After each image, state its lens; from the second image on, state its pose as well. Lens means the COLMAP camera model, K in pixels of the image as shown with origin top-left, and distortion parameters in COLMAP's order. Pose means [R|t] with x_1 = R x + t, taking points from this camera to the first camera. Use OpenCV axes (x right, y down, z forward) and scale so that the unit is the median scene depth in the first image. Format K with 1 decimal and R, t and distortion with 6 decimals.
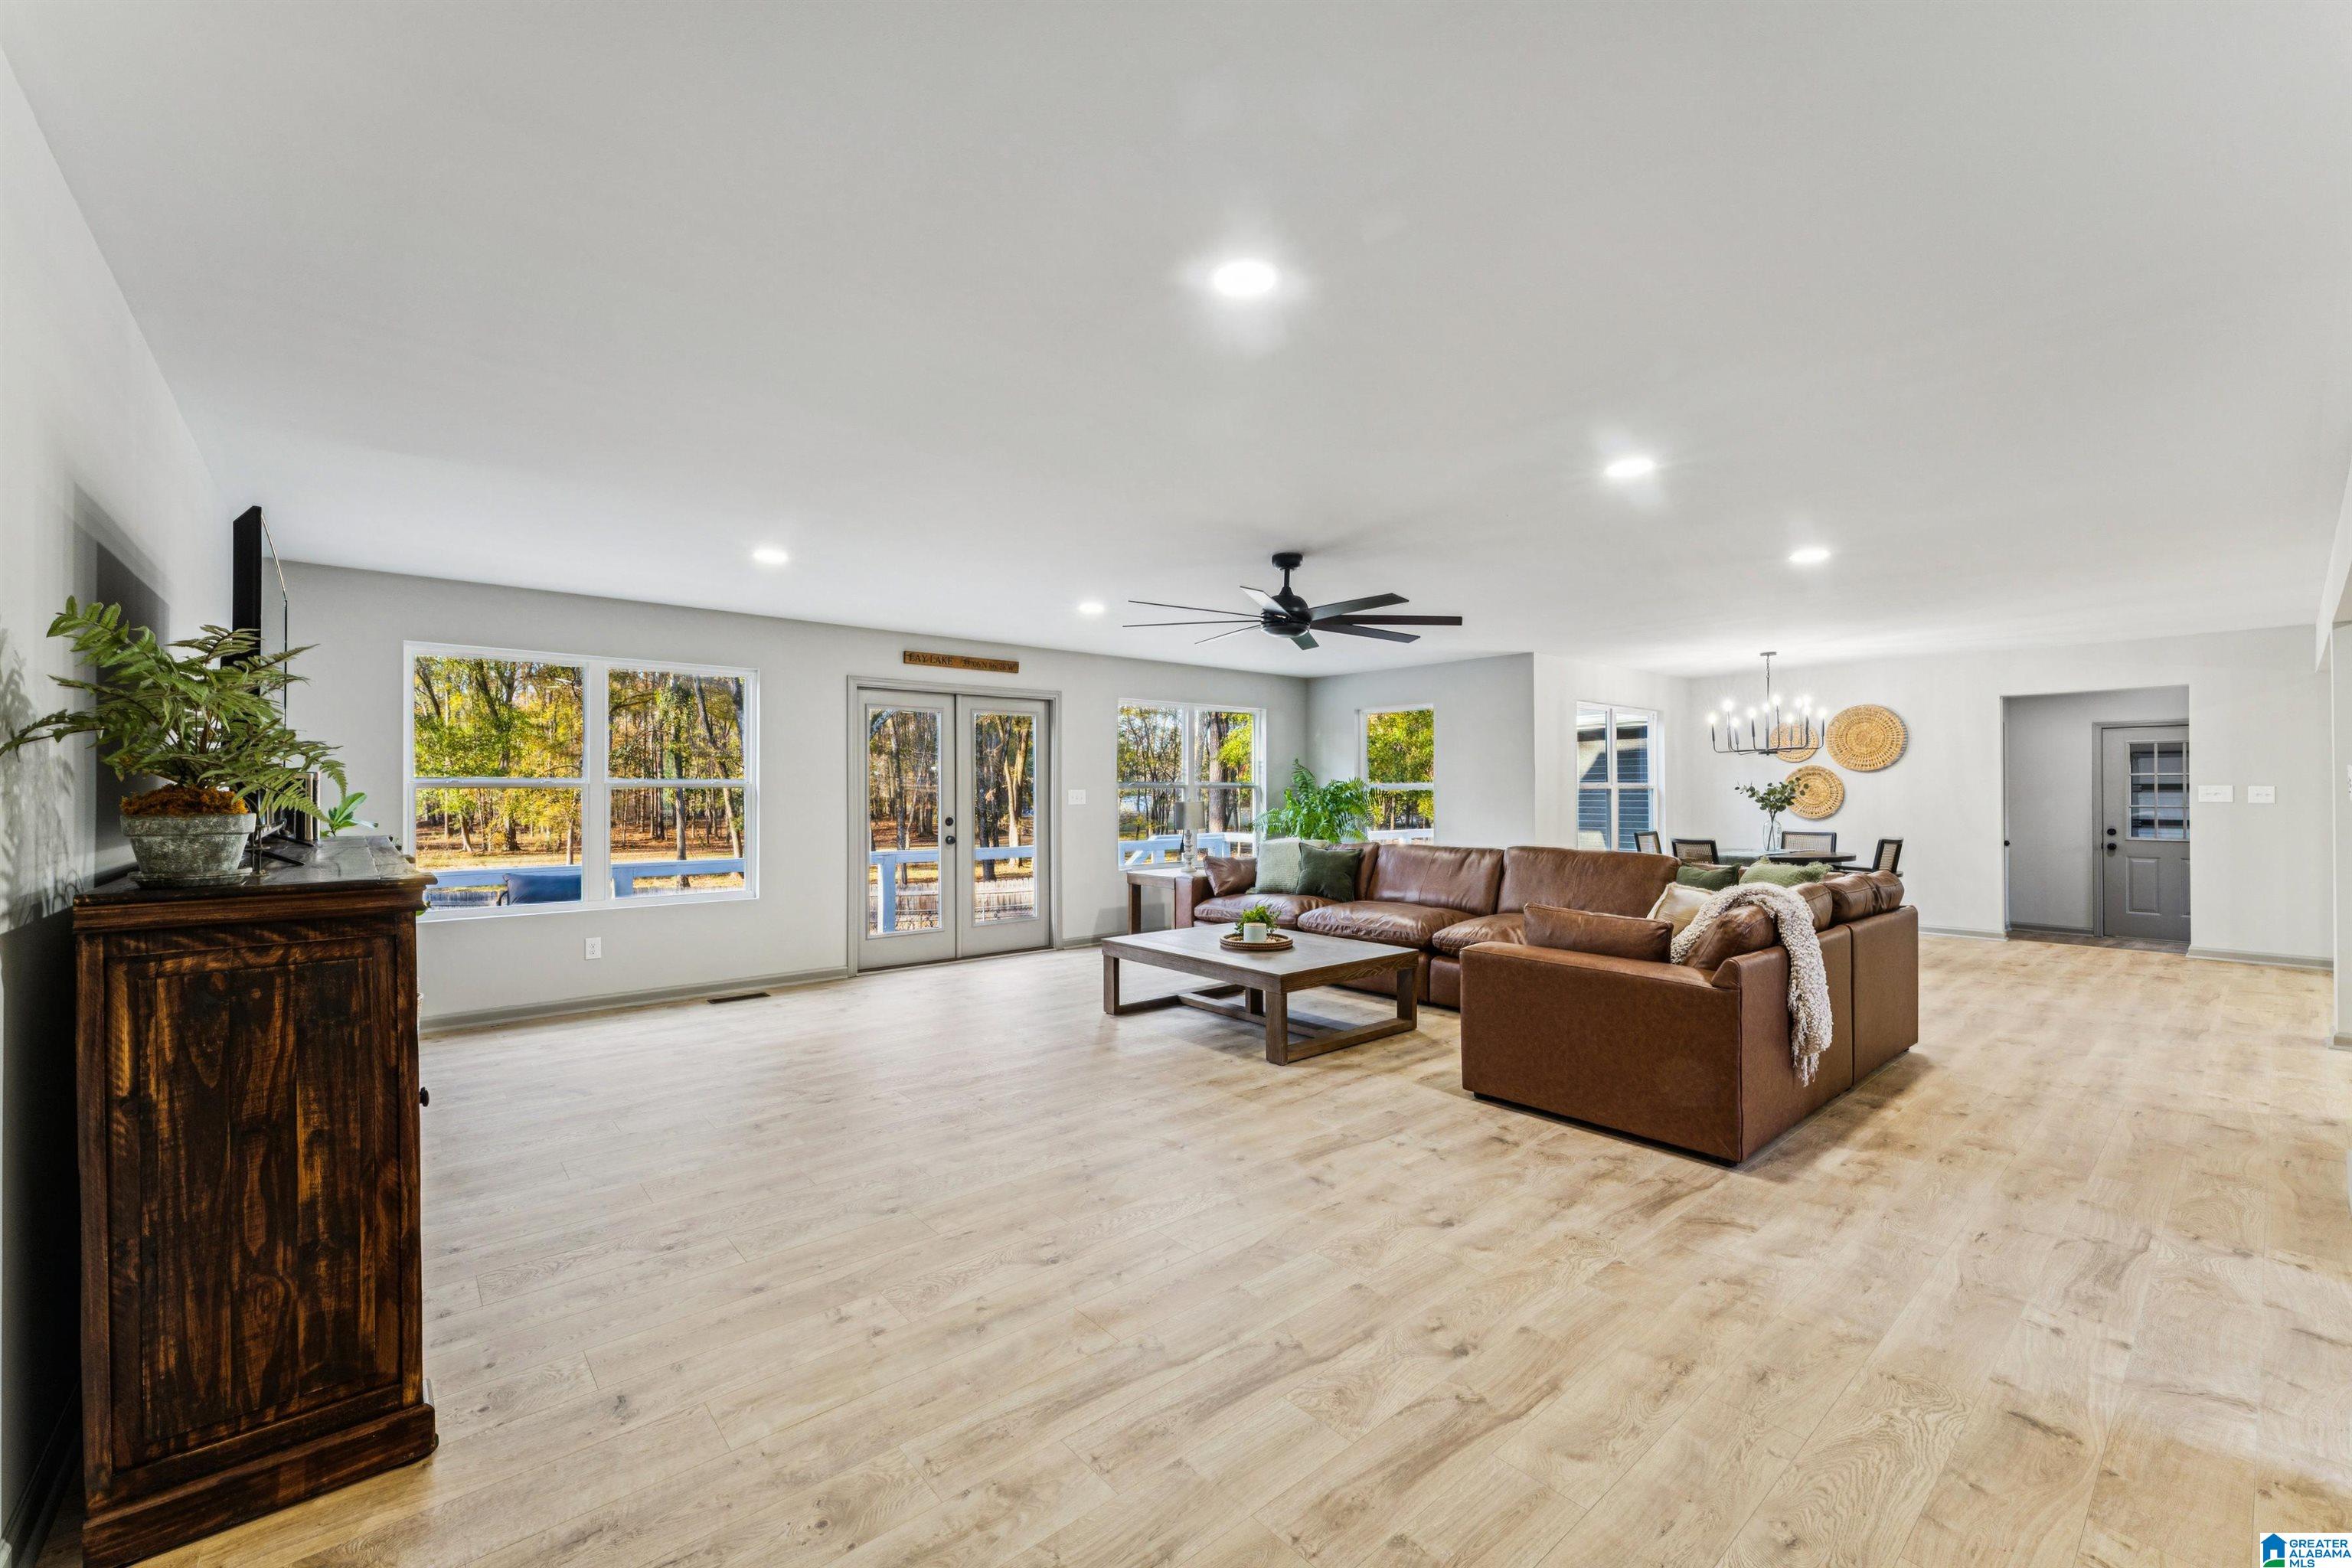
lens RADIAL K [[959.7, 0, 1169.1], [0, 959.7, 773.5], [0, 0, 1]] dist [-0.000997, -0.000299]
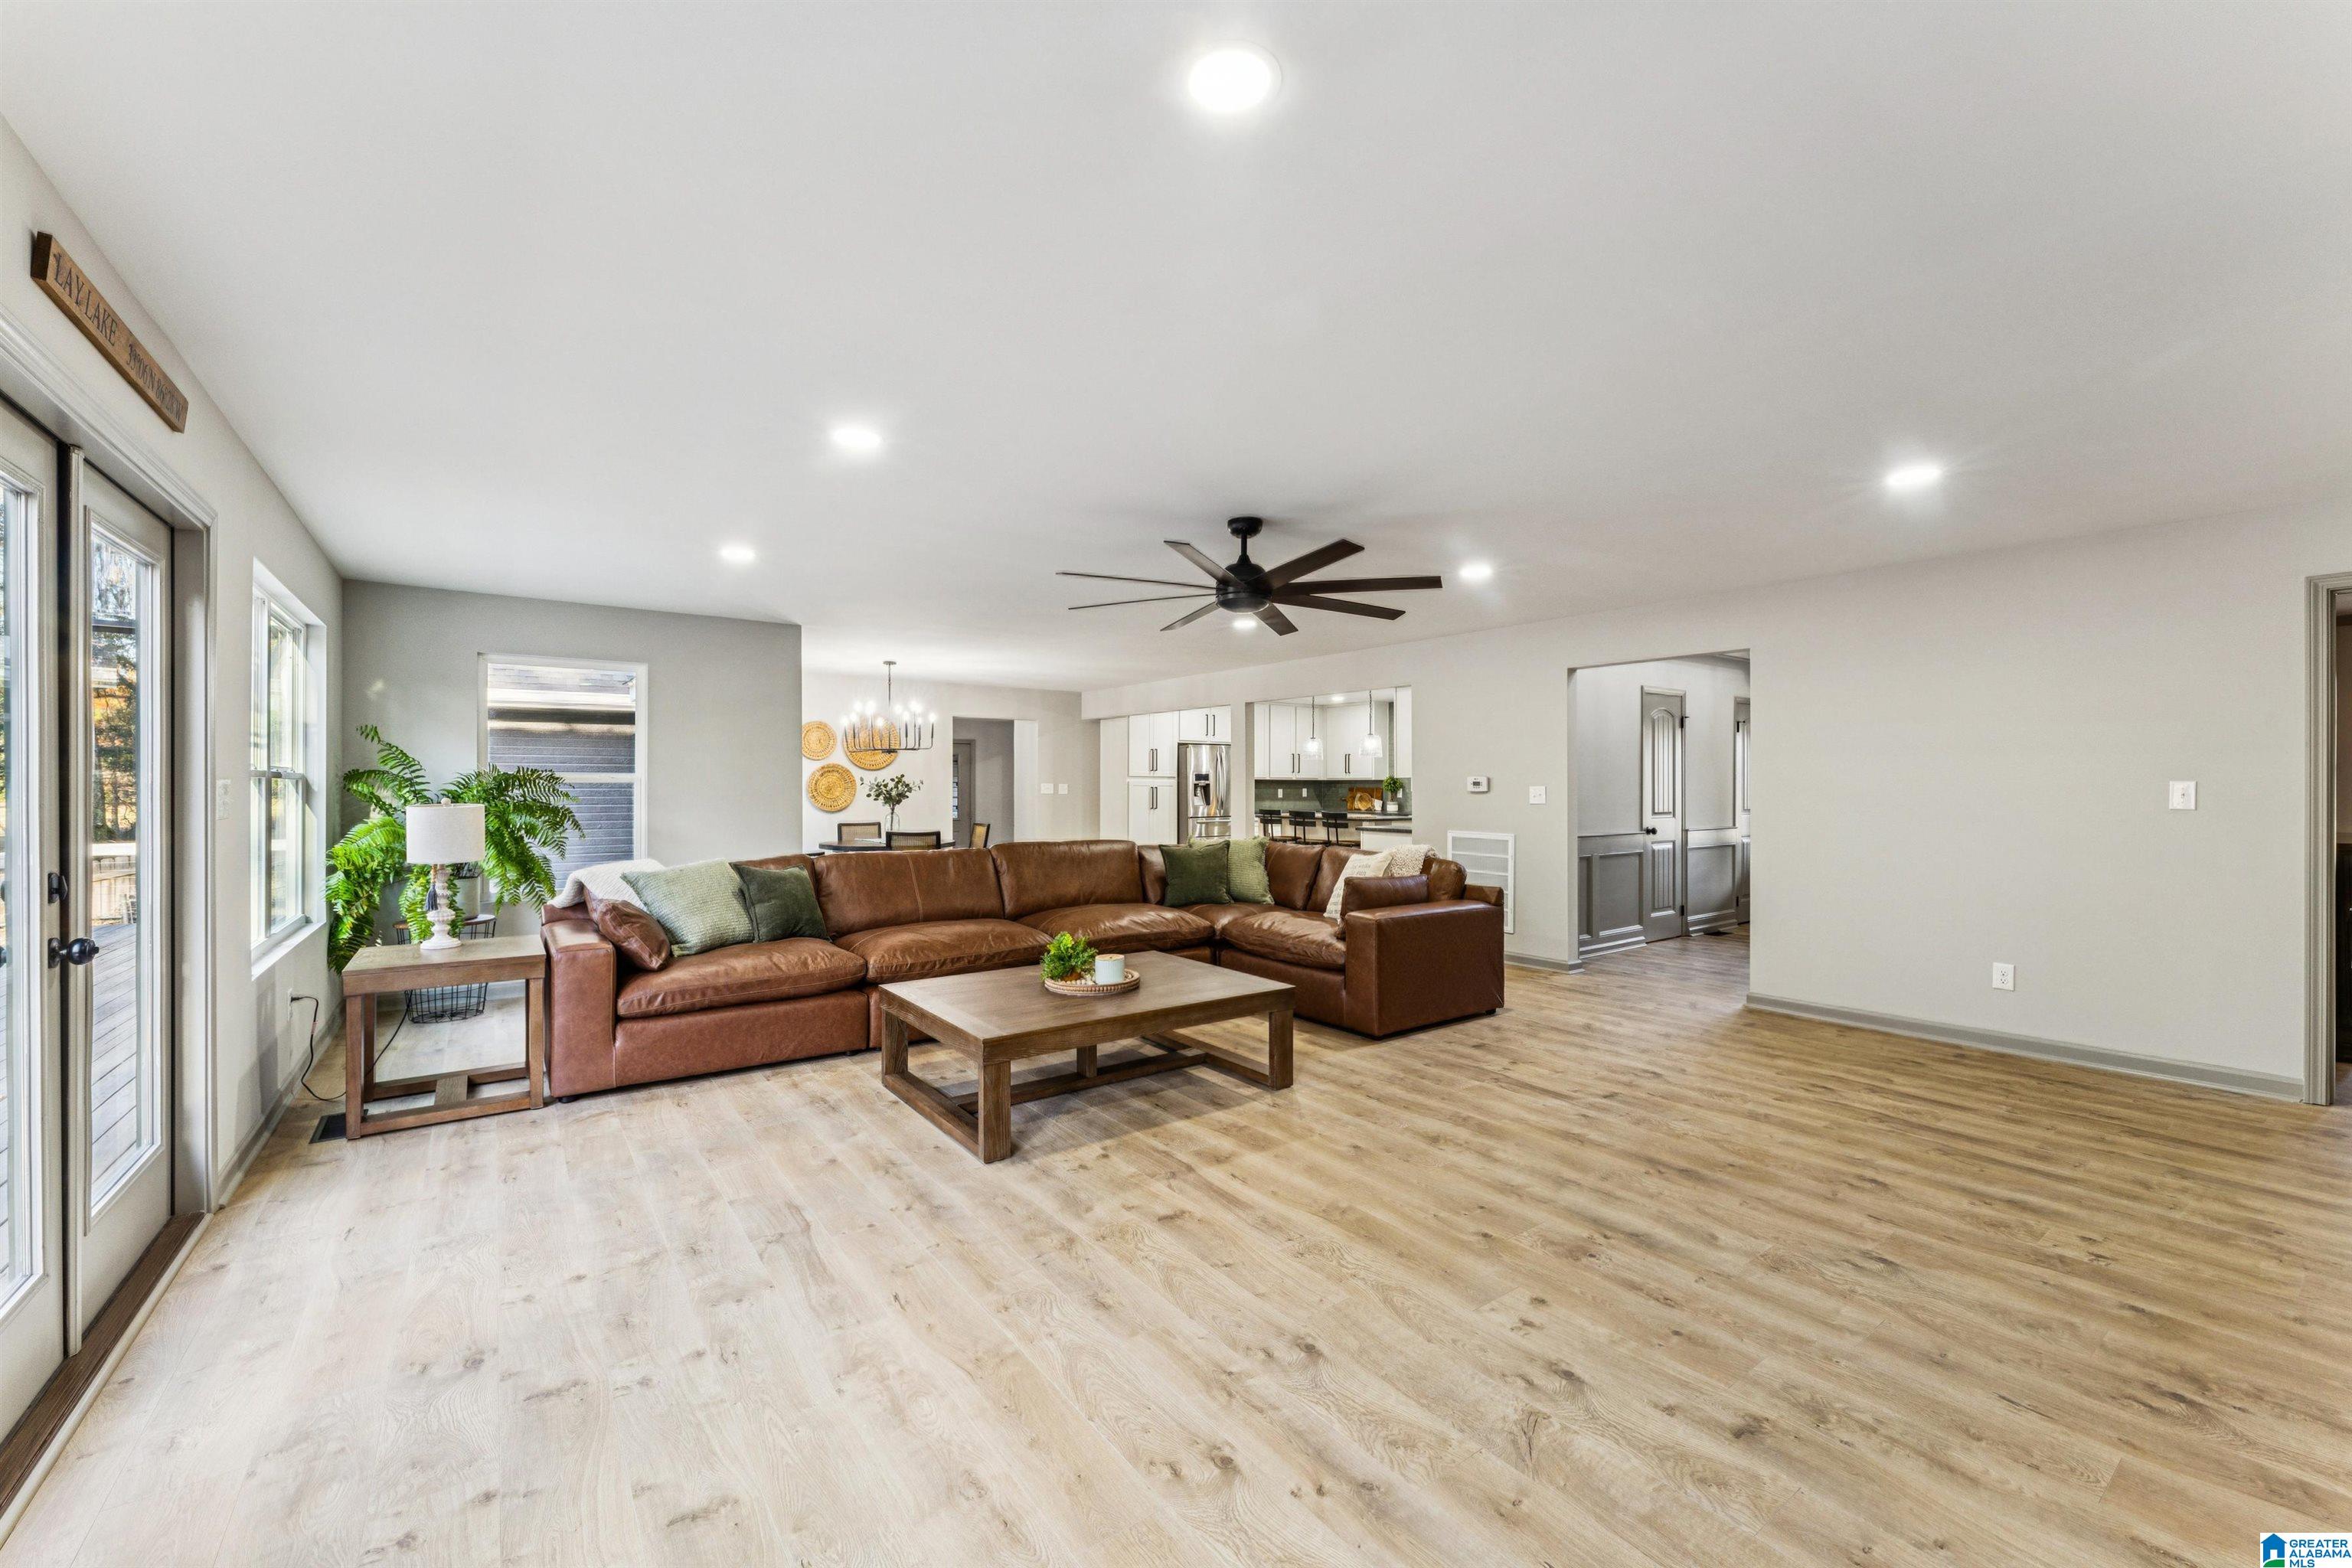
lens RADIAL K [[948.1, 0, 1171.8], [0, 948.1, 788.0], [0, 0, 1]] dist [-0.003809, 0.000262]
pose [[0.063408, -0.001058, 0.997987, -0.996696], [-0.019775, 0.999802, 0.002316, 0.024226], [-0.997792, -0.019882, 0.063375, 1.333780]]
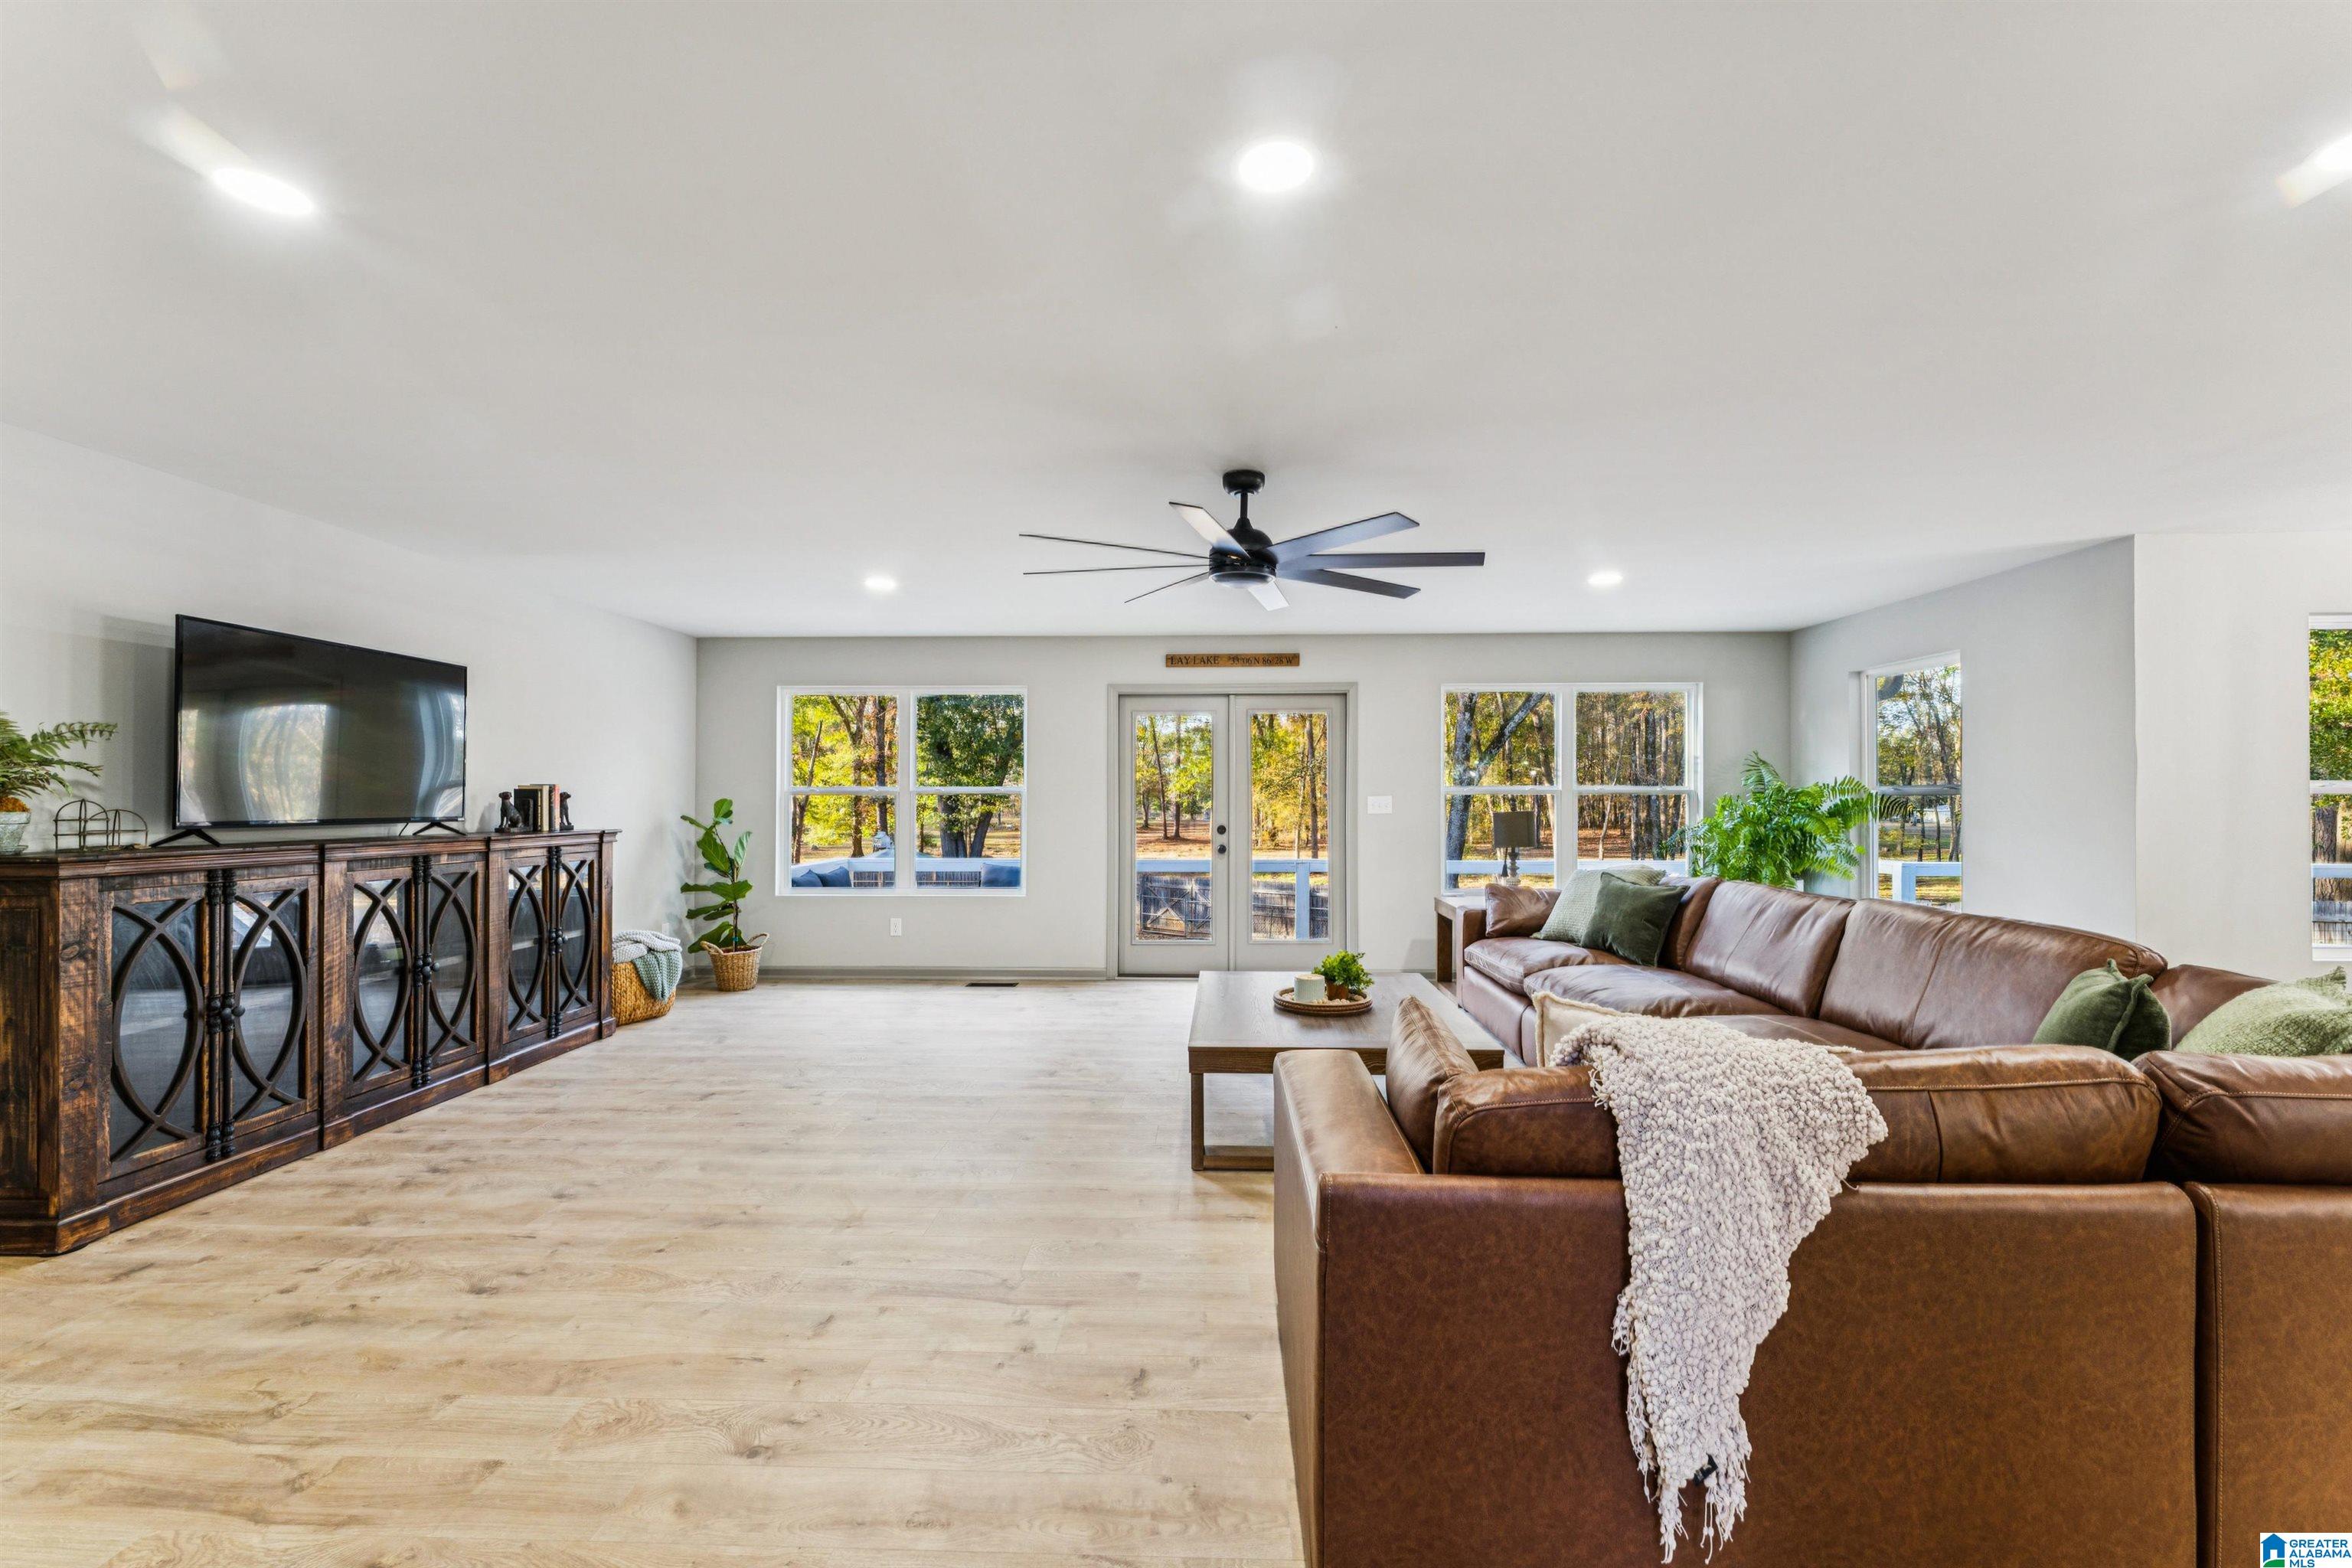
lens RADIAL K [[948.1, 0, 1171.8], [0, 948.1, 788.0], [0, 0, 1]] dist [-0.003809, 0.000262]
pose [[0.736685, -0.007130, -0.676199, 0.754634], [0.012696, 0.999914, 0.003288, 0.010468], [0.676117, -0.011007, 0.736712, 0.573468]]
